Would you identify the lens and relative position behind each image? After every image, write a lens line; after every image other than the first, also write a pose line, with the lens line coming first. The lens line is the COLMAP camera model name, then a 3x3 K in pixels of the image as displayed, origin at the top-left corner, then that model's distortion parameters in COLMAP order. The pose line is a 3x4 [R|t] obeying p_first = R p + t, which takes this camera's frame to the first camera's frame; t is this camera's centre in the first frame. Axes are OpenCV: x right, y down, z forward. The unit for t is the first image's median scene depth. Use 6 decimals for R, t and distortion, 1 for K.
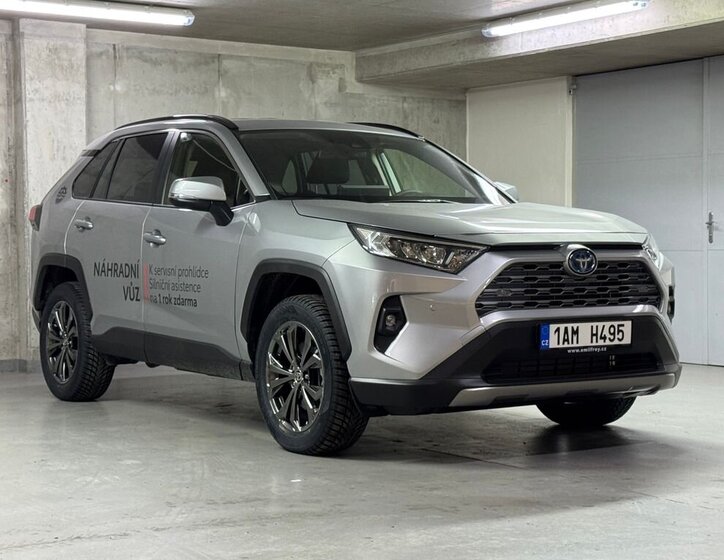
lens RADIAL K [[1435.0, 0, 366.1], [0, 1435.0, 278.0], [0, 0, 1]] dist [0.167334, 0.000000]
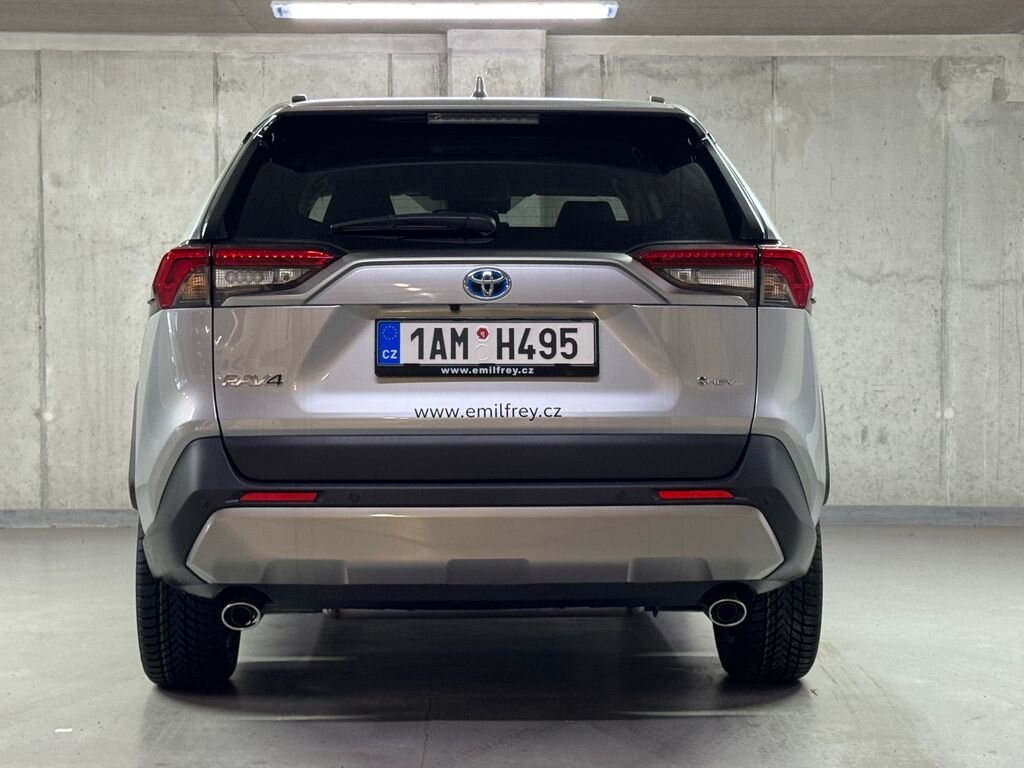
lens RADIAL K [[1949.7, 0, 519.3], [0, 1949.7, 378.4], [0, 0, 1]] dist [0.147304, 0.000000]
pose [[0.840499, 0.015855, -0.541581, 0.312905], [-0.019379, 0.999812, -0.000805, -0.007252], [0.541466, 0.011171, 0.840648, 0.212093]]
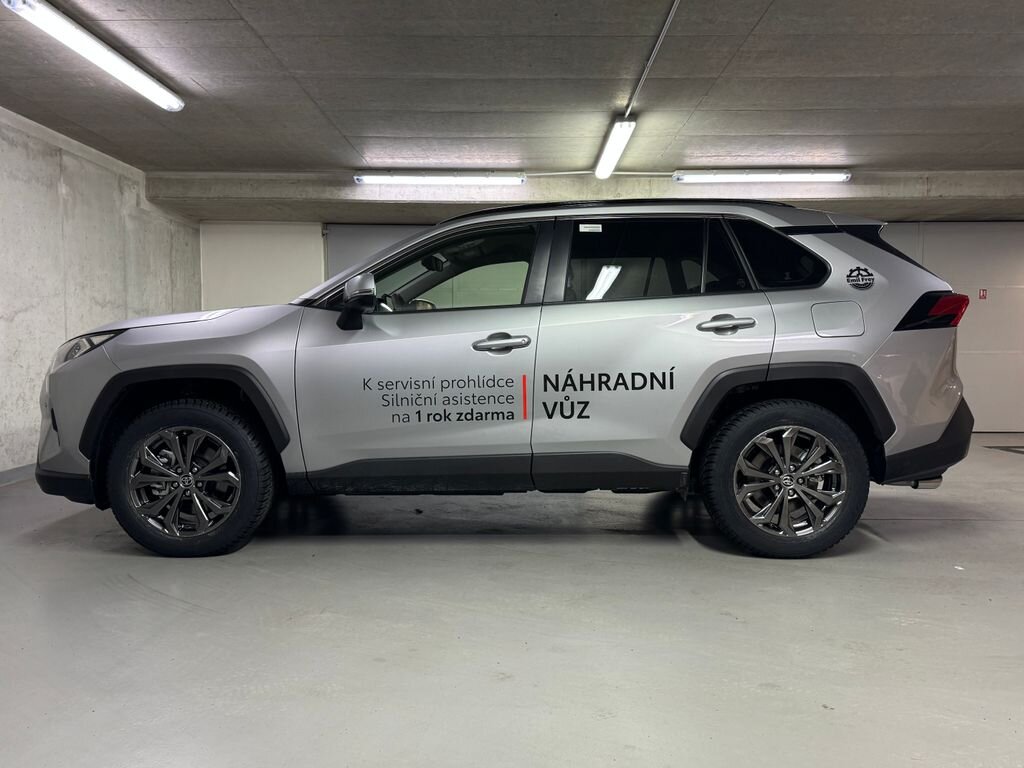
lens RADIAL K [[759.9, 0, 517.2], [0, 759.9, 387.0], [0, 0, 1]] dist [0.022696, -0.031936]
pose [[0.567357, -0.037536, 0.822616, -0.385736], [0.016402, 0.999278, 0.034285, -0.010696], [-0.823309, -0.005959, 0.567563, 0.511025]]
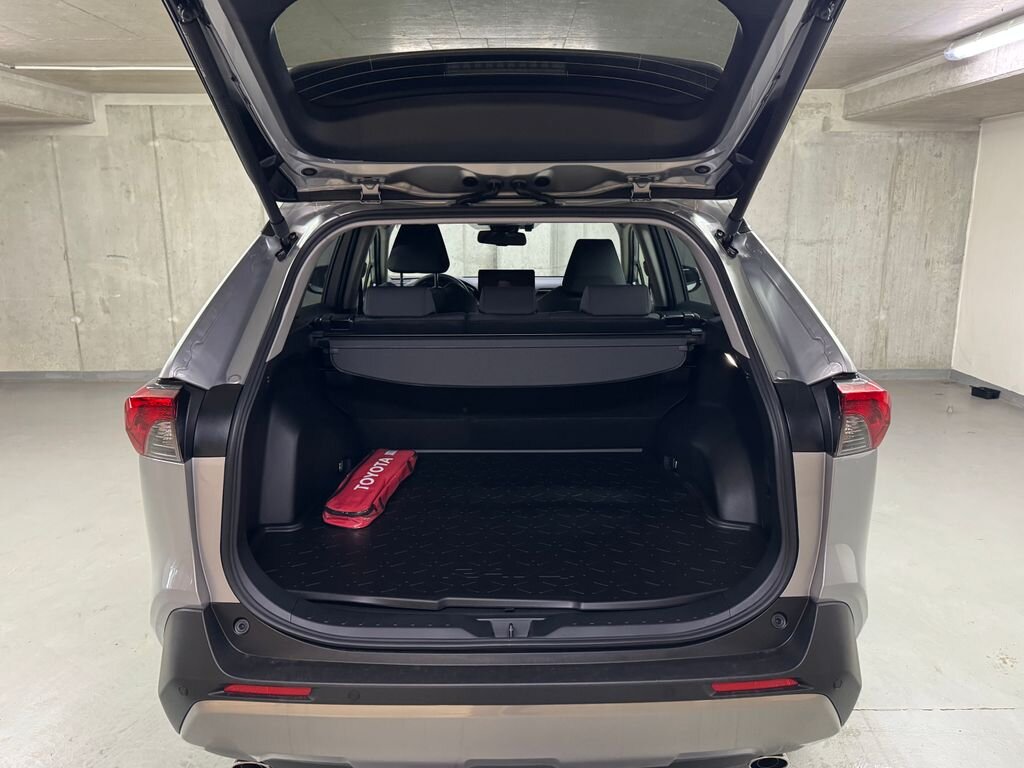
lens RADIAL K [[762.8, 0, 509.9], [0, 762.8, 380.9], [0, 0, 1]] dist [0.008678, -0.009737]
pose [[0.822815, 0.125863, -0.554197, 0.142507], [-0.016223, 0.979972, 0.198474, -0.068655], [0.568078, -0.154317, 0.808377, 0.468623]]
